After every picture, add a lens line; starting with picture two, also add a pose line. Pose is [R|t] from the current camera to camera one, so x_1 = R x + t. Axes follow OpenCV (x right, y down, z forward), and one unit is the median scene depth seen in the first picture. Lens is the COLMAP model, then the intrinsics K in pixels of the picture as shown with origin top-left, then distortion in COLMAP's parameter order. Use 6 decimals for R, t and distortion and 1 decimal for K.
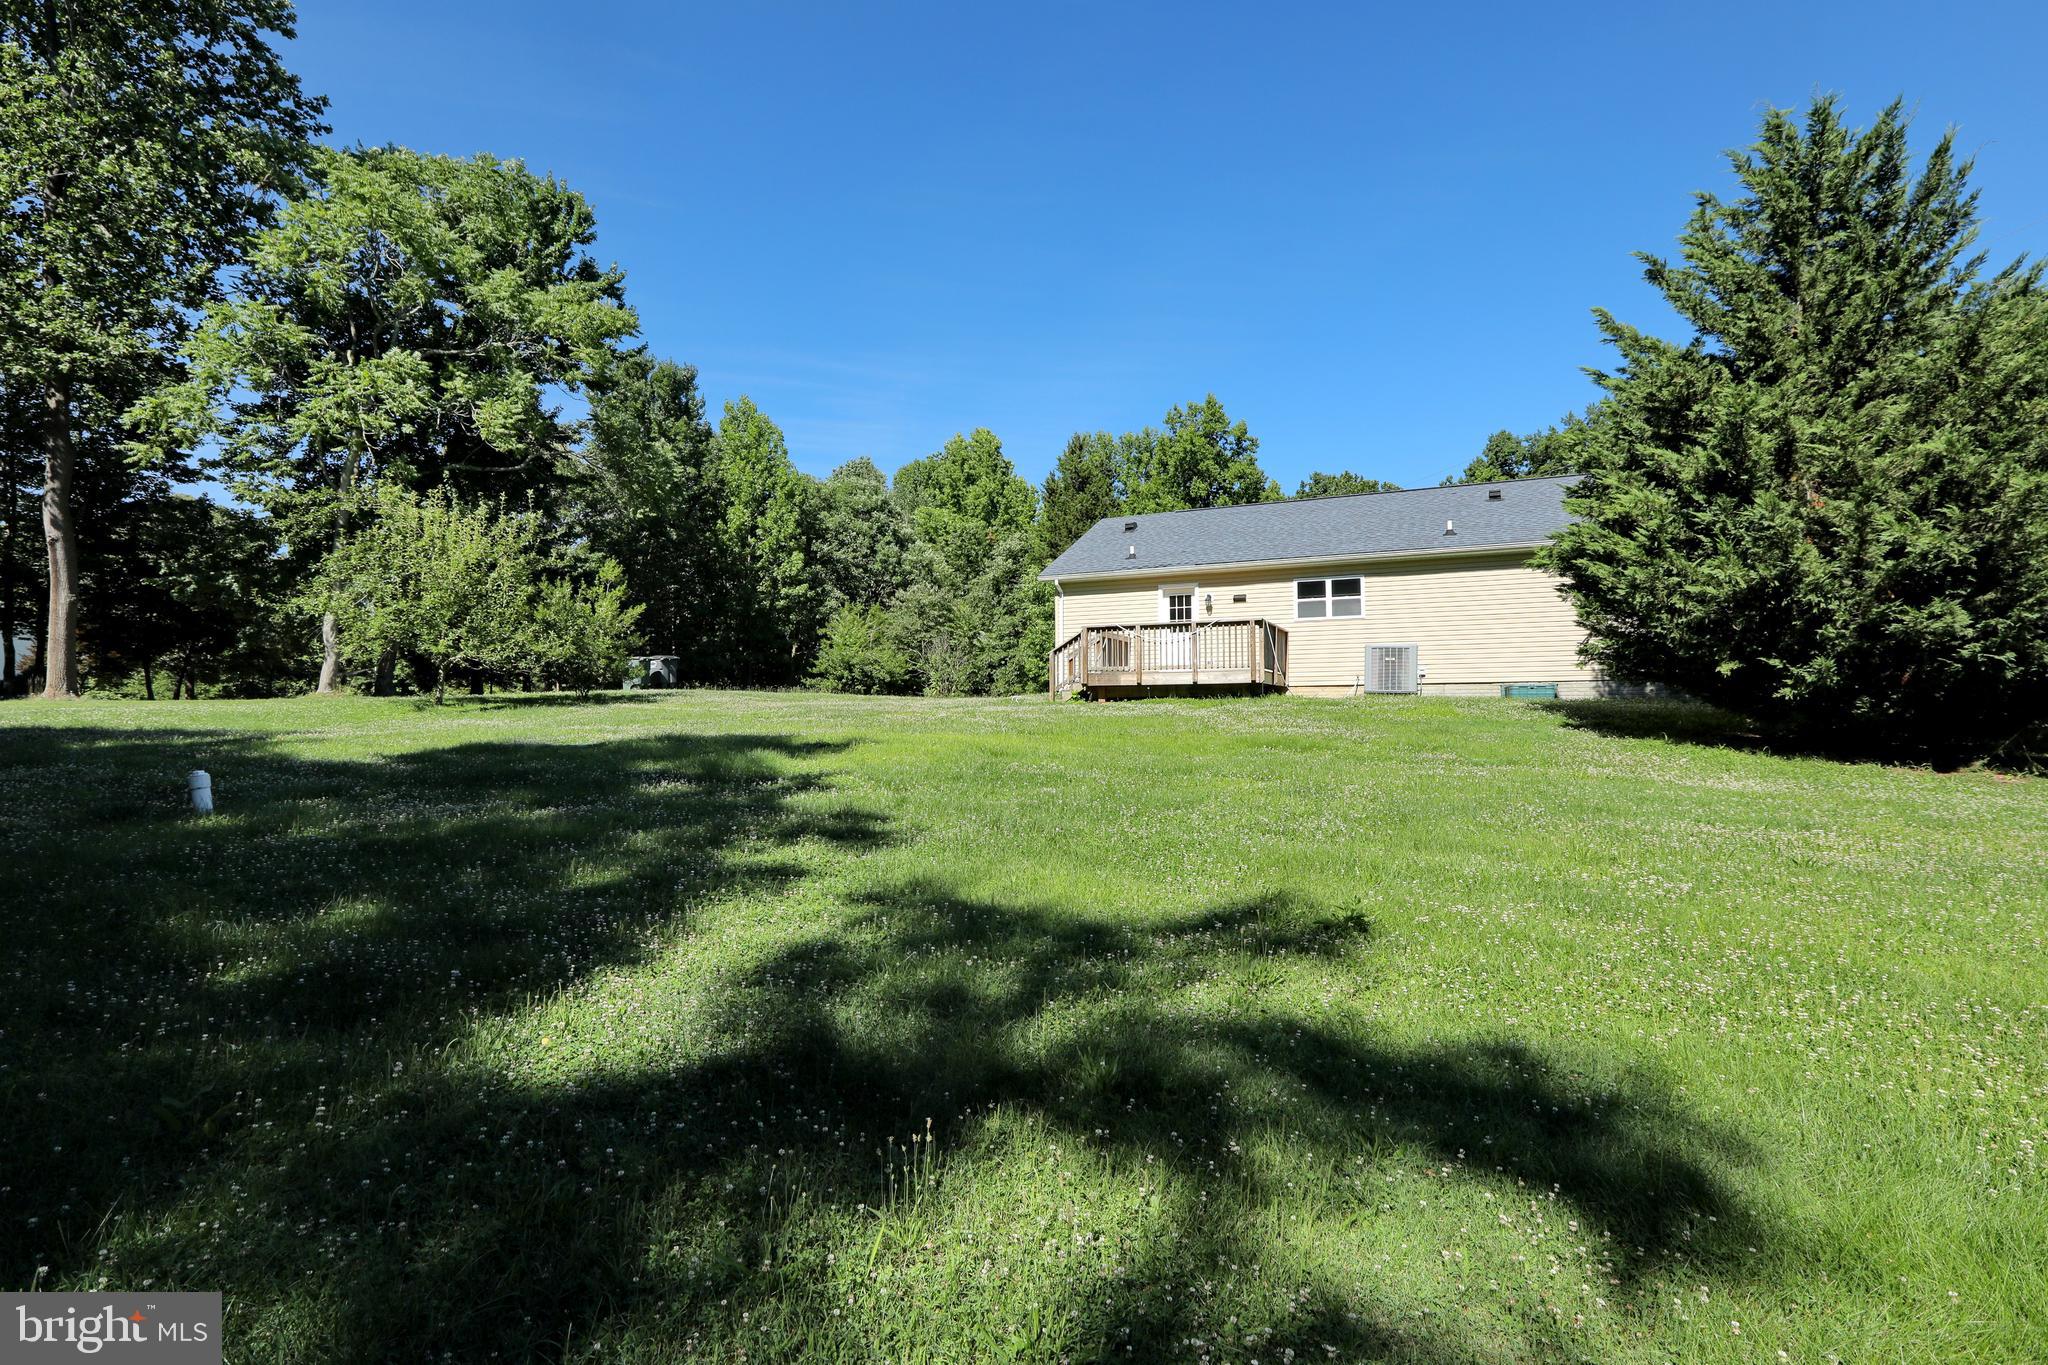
lens RADIAL K [[945.1, 0, 1025.5], [0, 945.1, 678.7], [0, 0, 1]] dist [-0.041279, 0.010447]
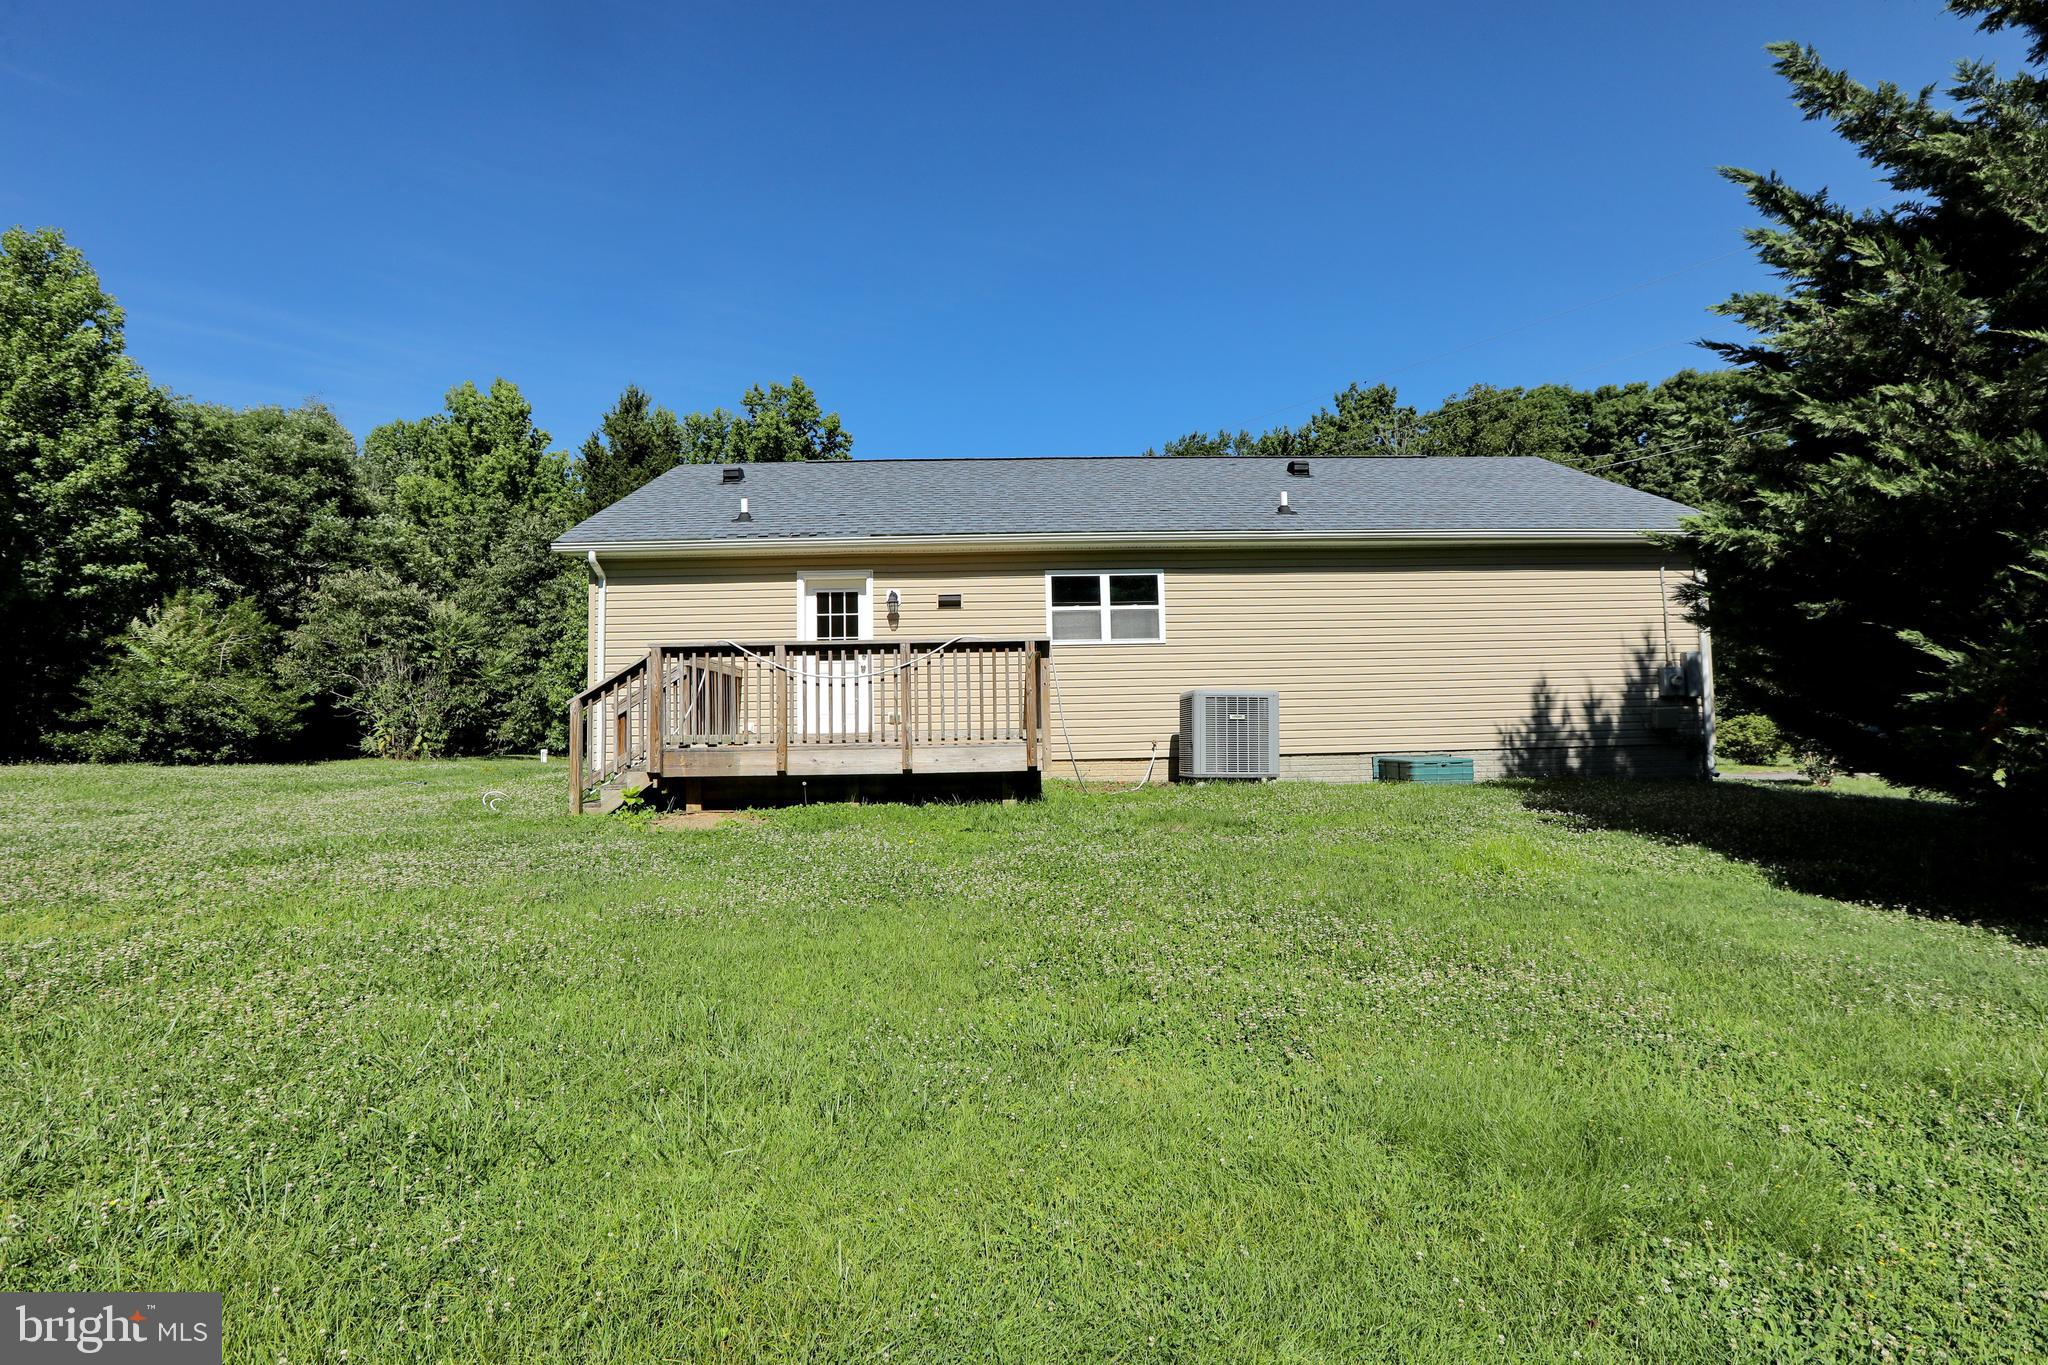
lens RADIAL K [[945.1, 0, 1010.3], [0, 945.1, 680.2], [0, 0, 1]] dist [-0.041279, 0.010447]
pose [[0.902608, 0.011881, 0.430300, 0.019046], [-0.002553, 0.999749, -0.022249, -0.024251], [-0.430456, 0.018984, 0.902412, 0.440334]]
